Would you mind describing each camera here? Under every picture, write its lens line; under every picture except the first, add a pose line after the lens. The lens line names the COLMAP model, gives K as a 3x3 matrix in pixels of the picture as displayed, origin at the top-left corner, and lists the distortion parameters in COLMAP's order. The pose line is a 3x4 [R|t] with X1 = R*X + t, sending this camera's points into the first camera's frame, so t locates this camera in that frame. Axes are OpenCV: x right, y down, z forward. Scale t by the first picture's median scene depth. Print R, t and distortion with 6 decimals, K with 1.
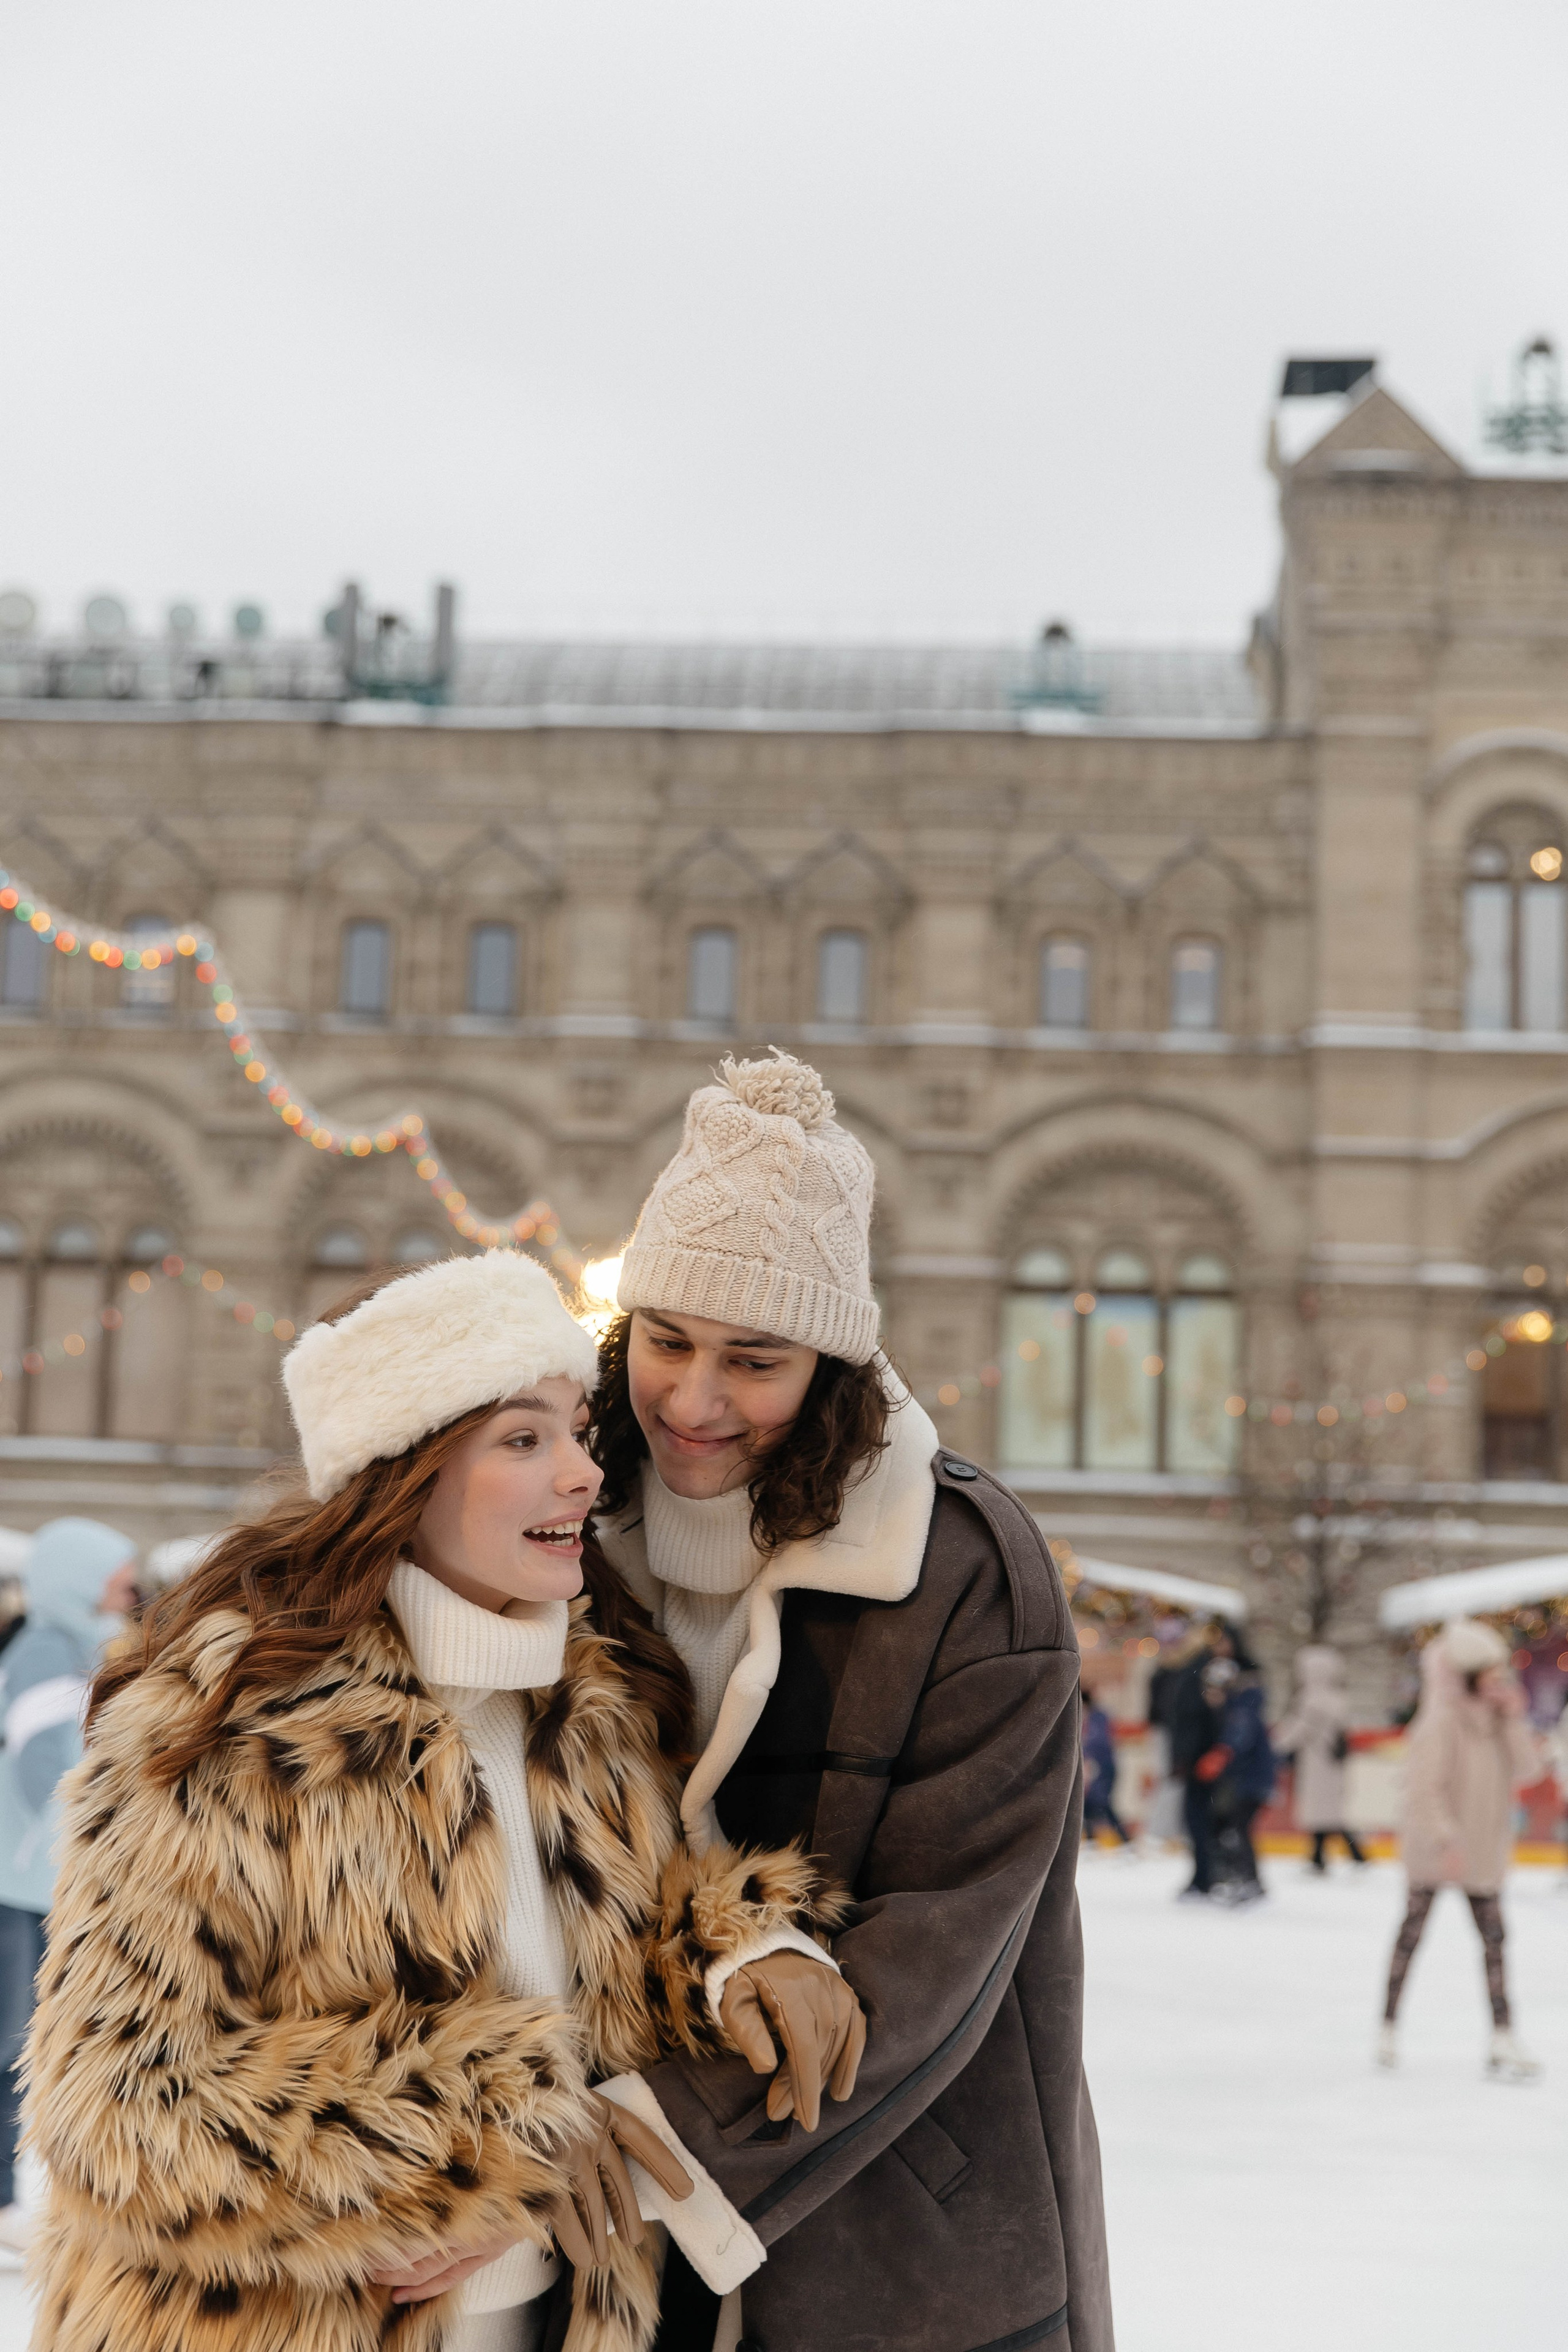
lens RADIAL K [[3542.4, 0, 776.5], [0, 3542.4, 1167.4], [0, 0, 1]] dist [-0.046667, 0.000000]
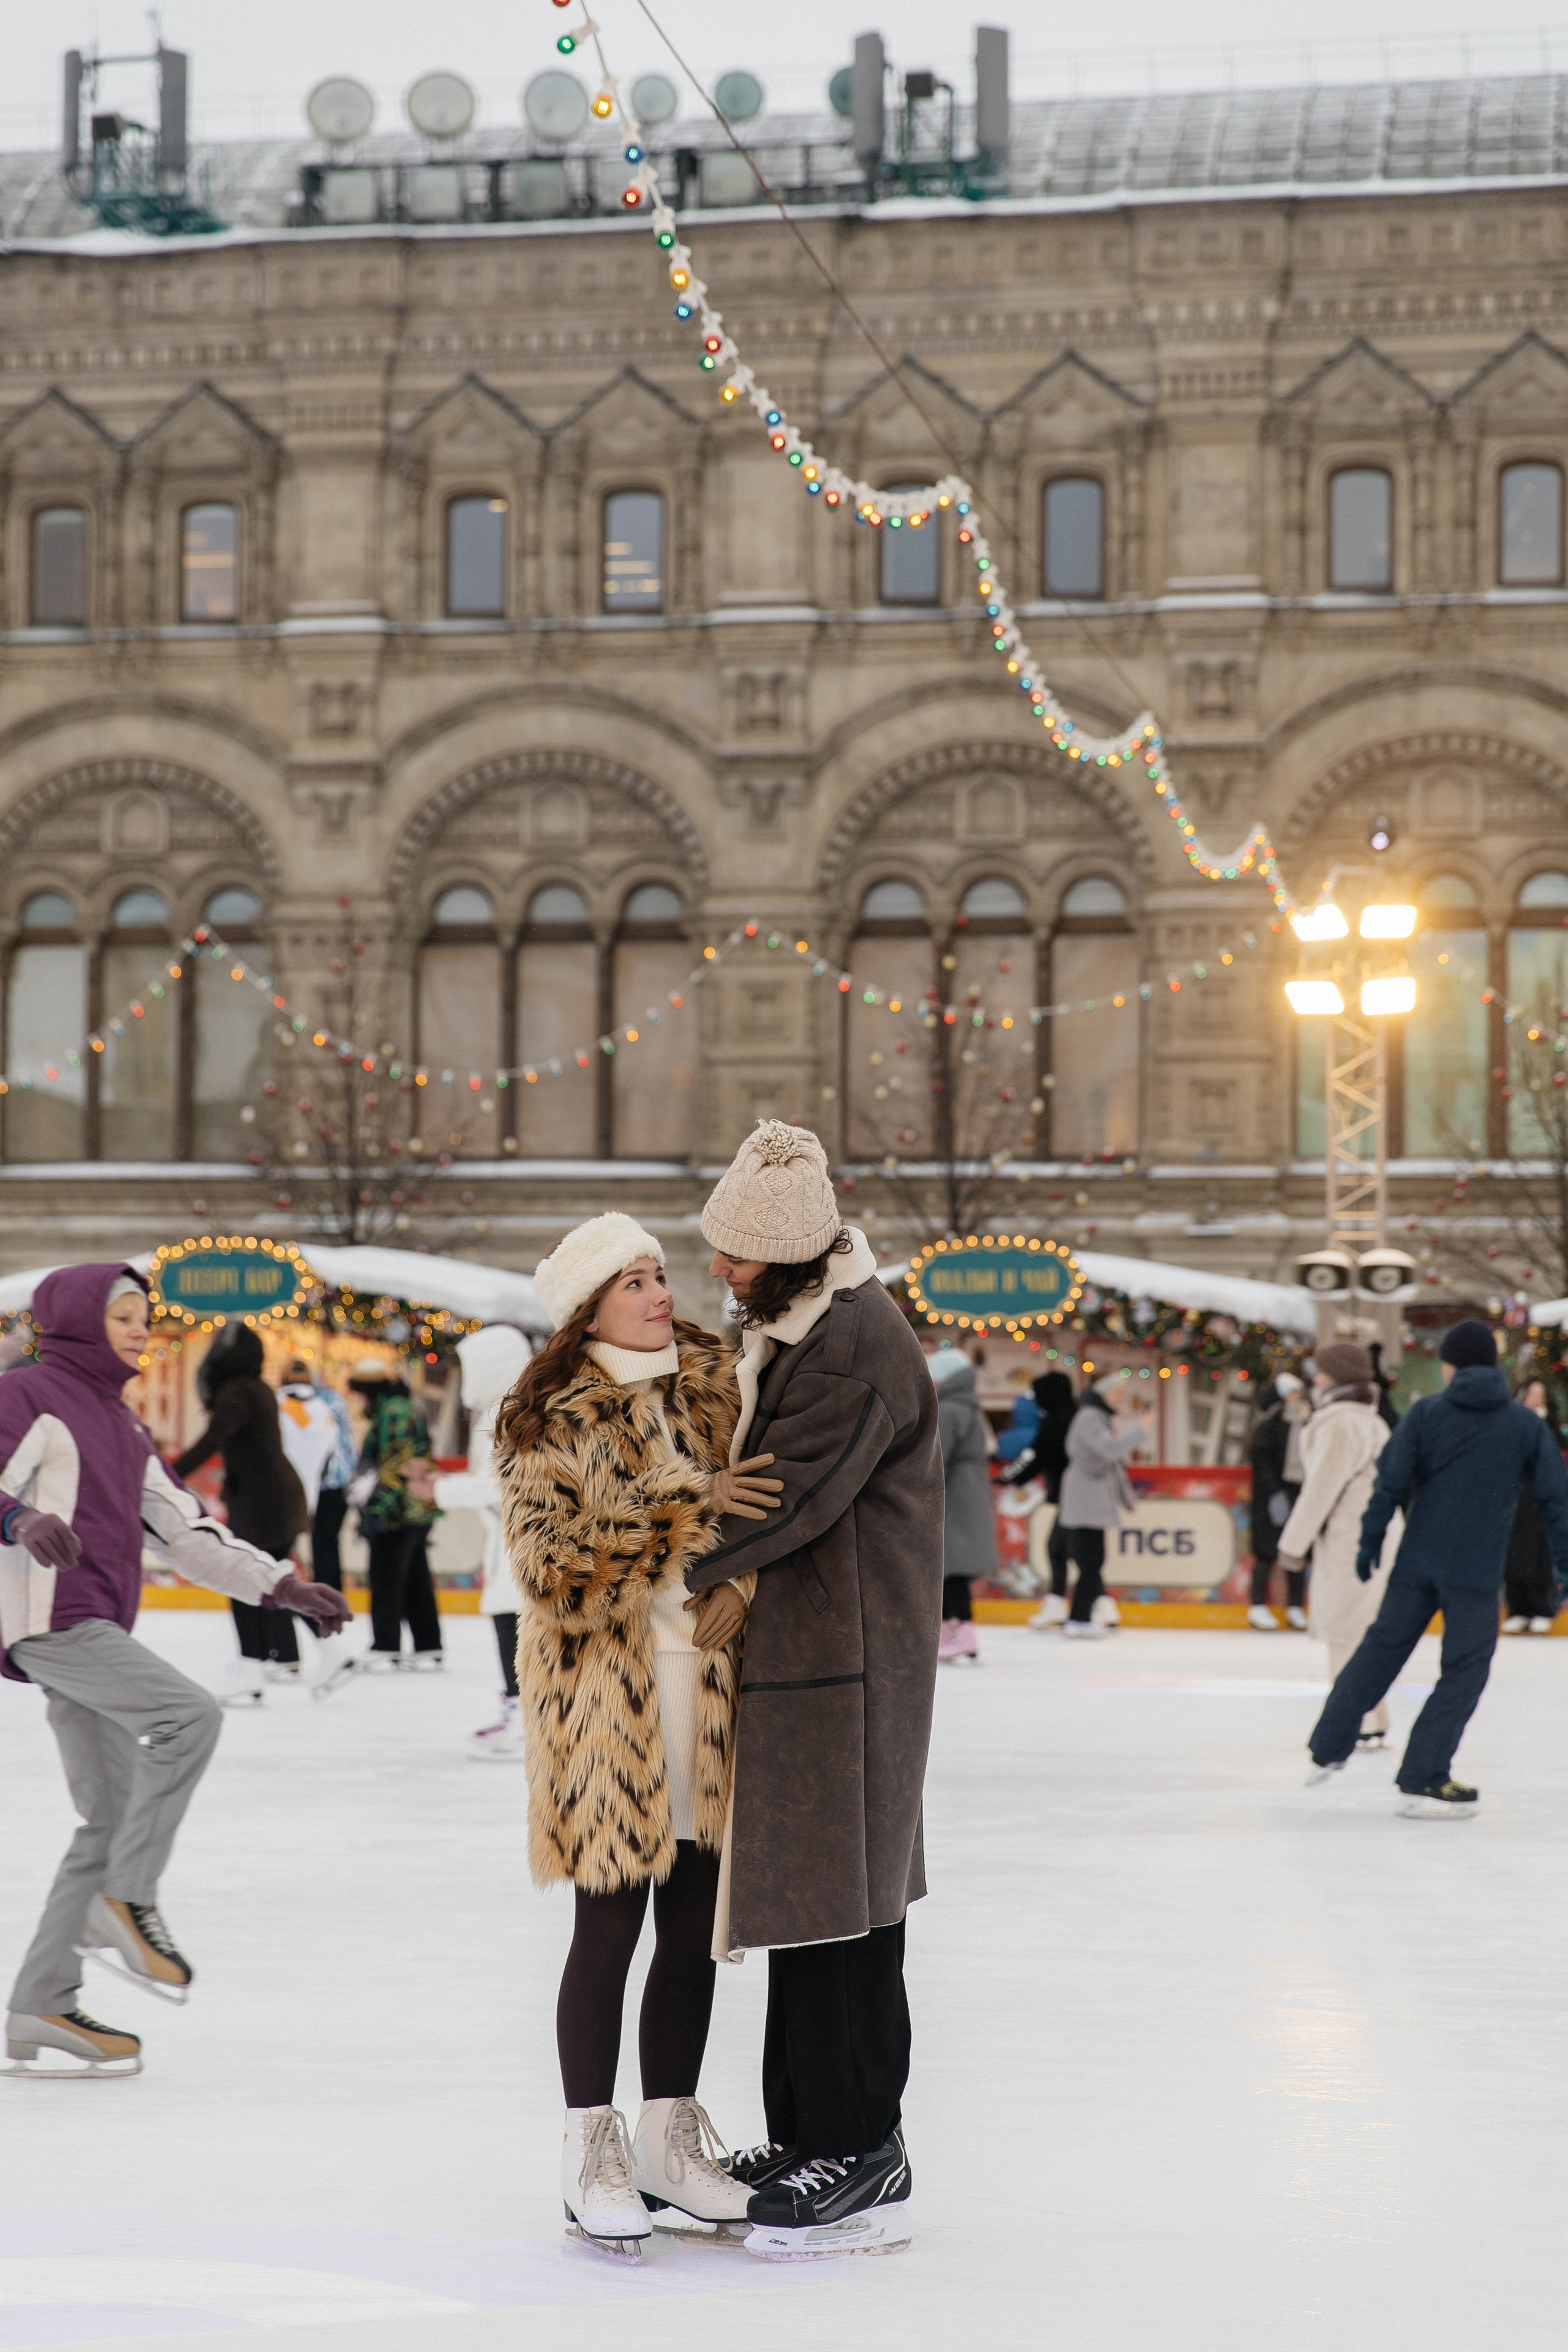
lens RADIAL K [[4552.6, 0, 682.0], [0, 4552.6, 1192.6], [0, 0, 1]] dist [0.010071, 0.000000]
pose [[0.984054, -0.028698, -0.175542, 0.304938], [0.043935, 0.995536, 0.083534, 0.008491], [0.172361, -0.089914, 0.980922, -0.016777]]
